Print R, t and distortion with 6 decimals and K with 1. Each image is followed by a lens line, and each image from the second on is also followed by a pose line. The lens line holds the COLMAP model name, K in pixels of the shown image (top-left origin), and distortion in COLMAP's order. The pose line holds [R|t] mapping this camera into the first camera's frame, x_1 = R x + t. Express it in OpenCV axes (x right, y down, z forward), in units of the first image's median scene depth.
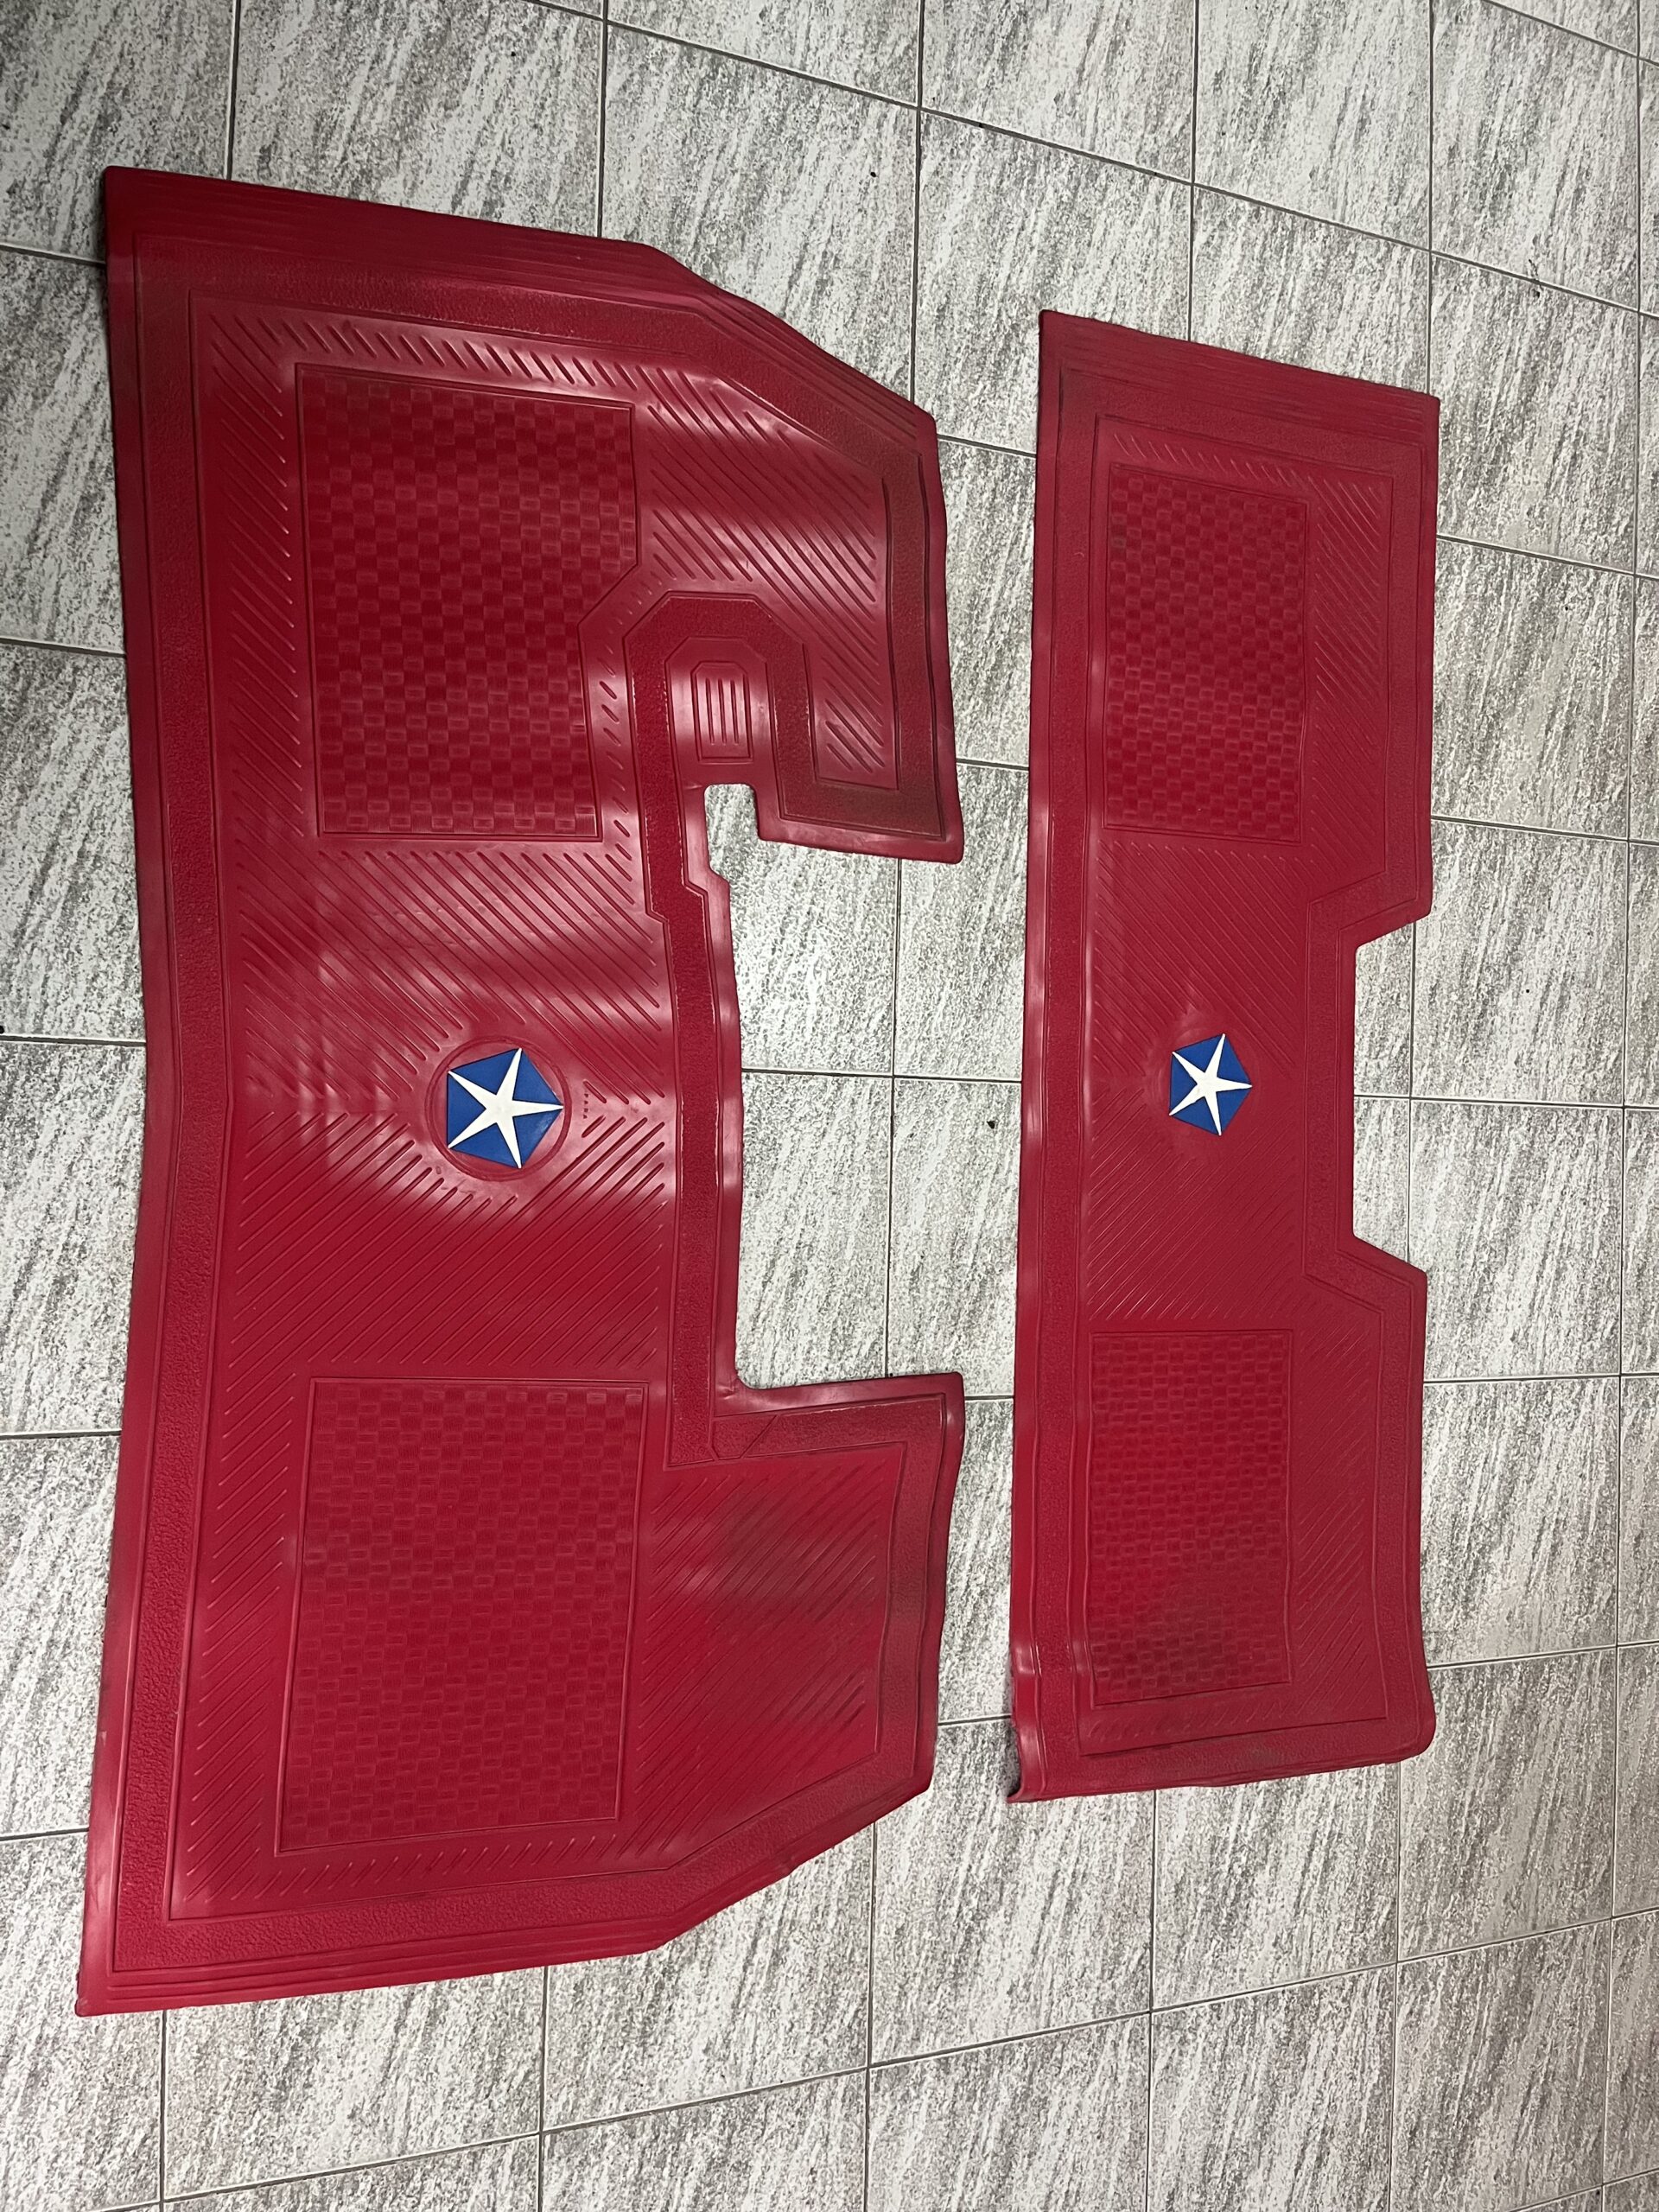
lens RADIAL K [[1703.2, 0, 840.0], [0, 1703.2, 1100.4], [0, 0, 1]] dist [0.069541, -0.108141]
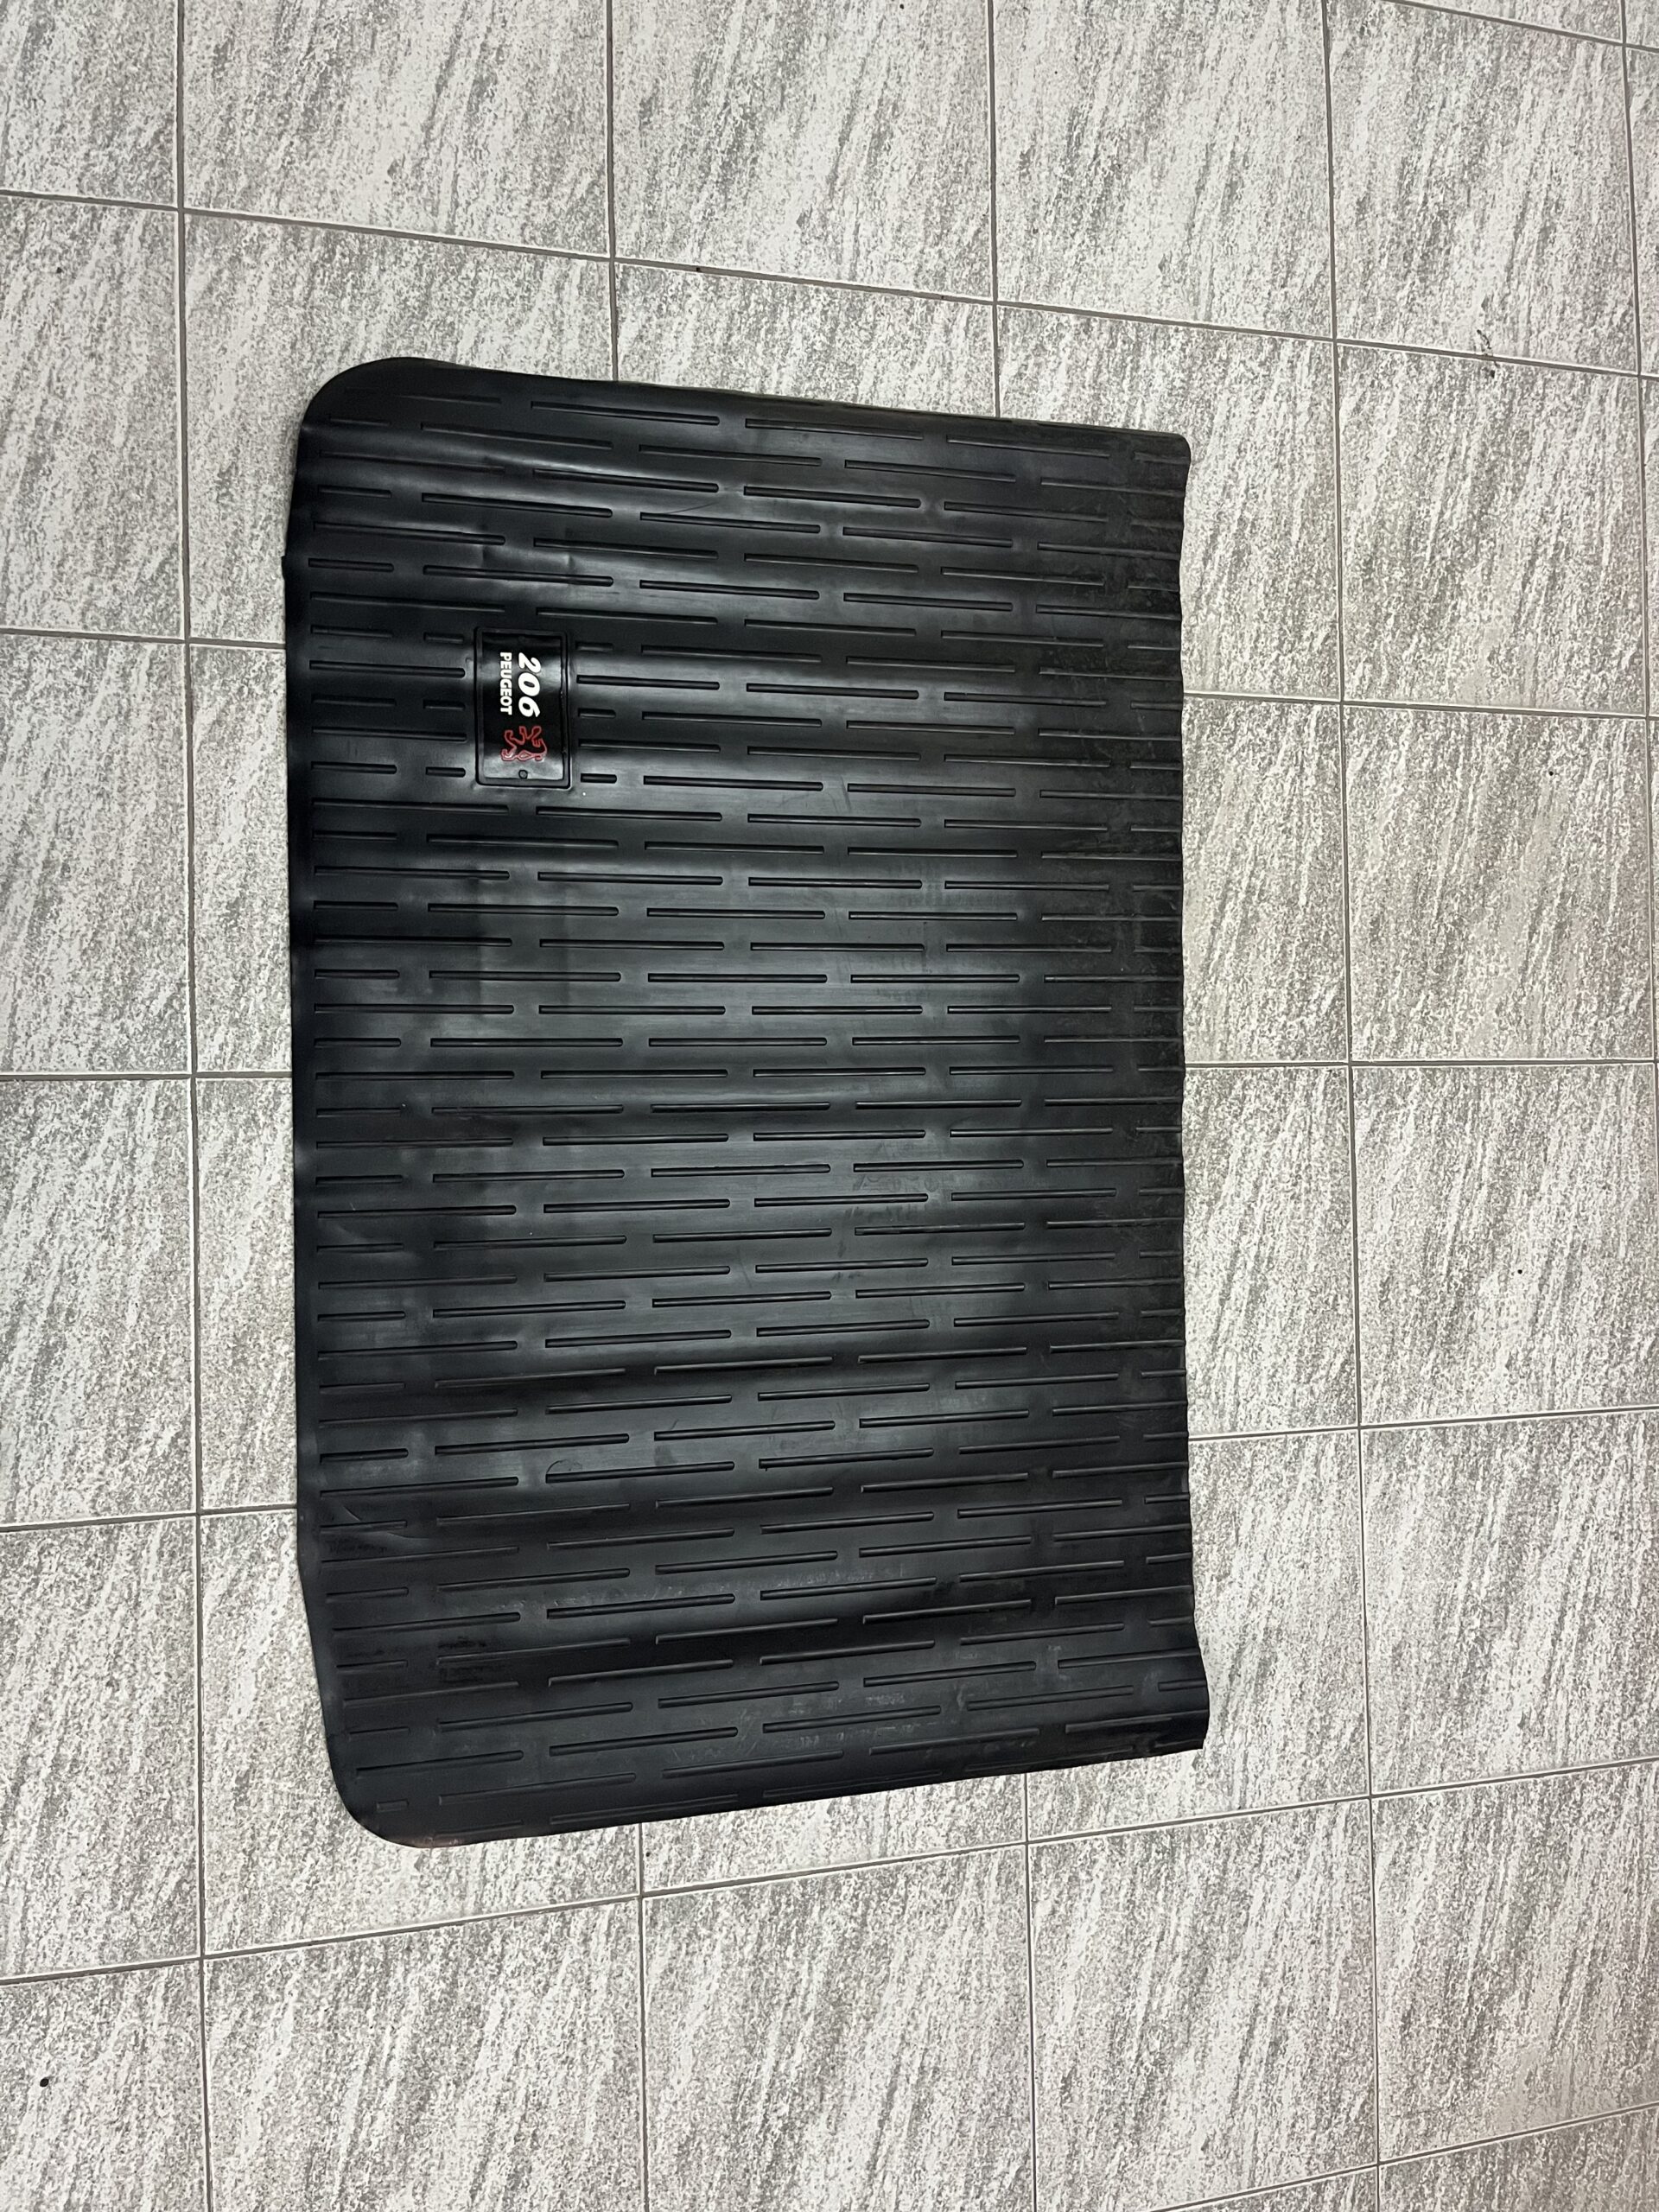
lens RADIAL K [[1703.2, 0, 842.0], [0, 1703.2, 1098.1], [0, 0, 1]] dist [0.069541, -0.108141]
pose [[0.990551, -0.048997, -0.128090, 0.212404], [0.049335, 0.998782, -0.000532, -0.166585], [0.127960, -0.005793, 0.991762, 0.202667]]
